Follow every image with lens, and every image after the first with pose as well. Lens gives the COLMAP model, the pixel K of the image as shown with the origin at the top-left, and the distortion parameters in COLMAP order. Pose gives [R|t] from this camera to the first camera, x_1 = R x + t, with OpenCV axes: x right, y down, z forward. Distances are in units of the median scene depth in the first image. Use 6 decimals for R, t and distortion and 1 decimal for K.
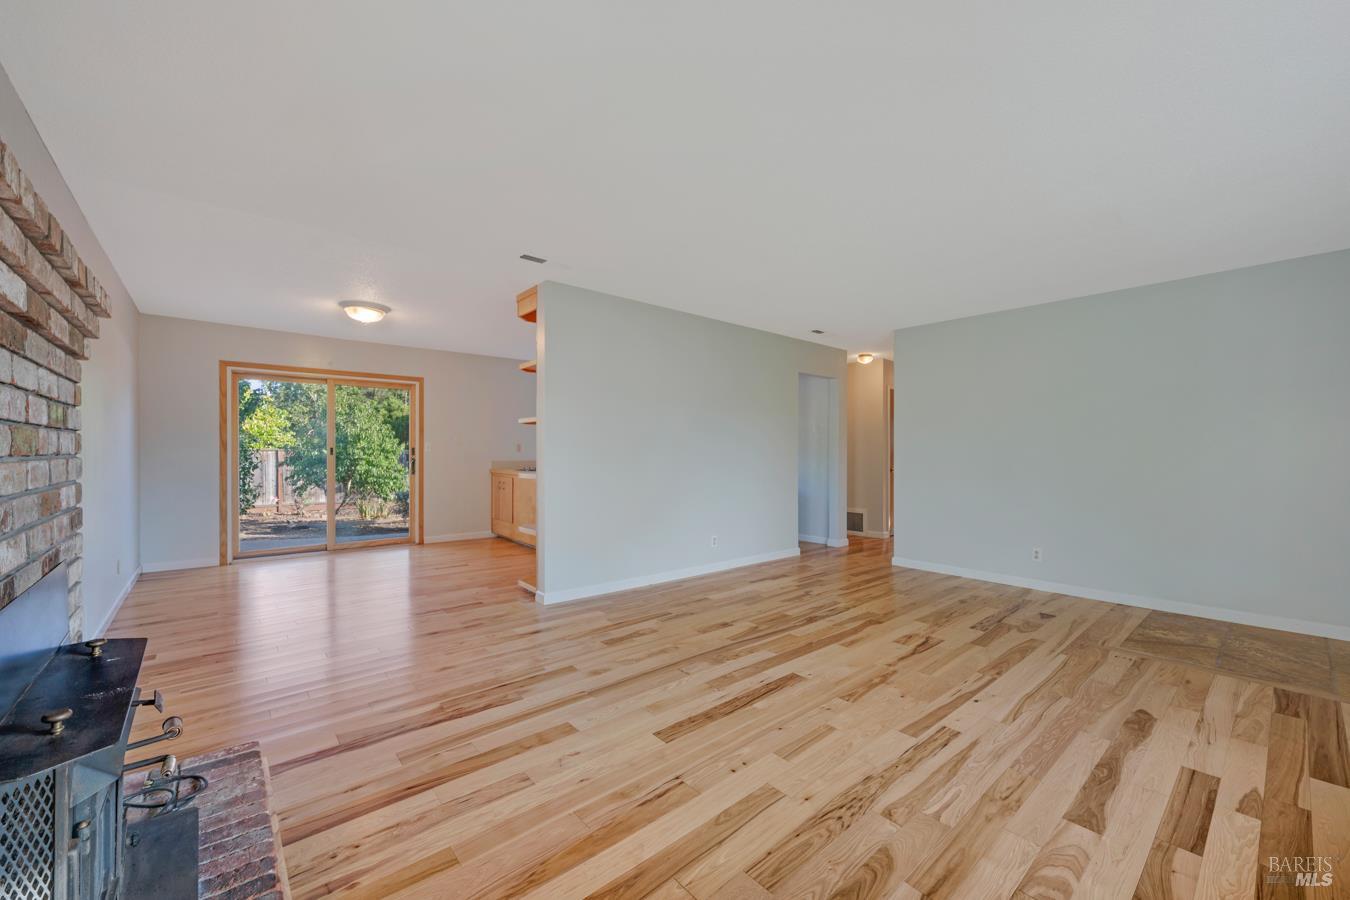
lens RADIAL K [[542.3, 0, 674.6], [0, 542.3, 451.5], [0, 0, 1]] dist [-0.000719, 0.000095]
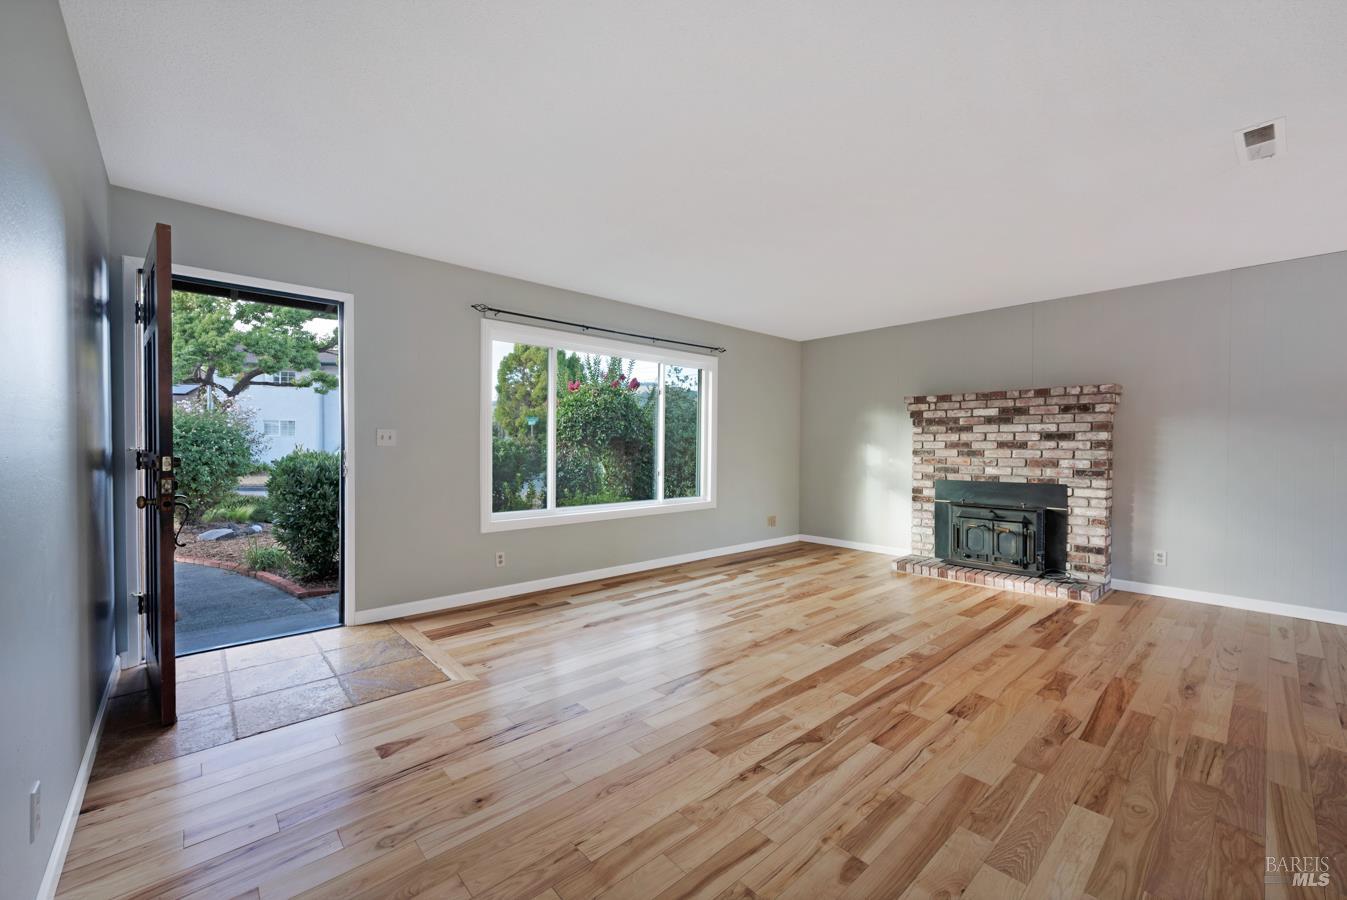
lens RADIAL K [[541.1, 0, 677.6], [0, 541.1, 456.7], [0, 0, 1]] dist [-0.000719, 0.000095]
pose [[-0.999730, -0.007575, -0.021954, 0.514027], [-0.007938, 0.999832, 0.016492, 0.005993], [0.021825, 0.016662, -0.999623, 1.878052]]
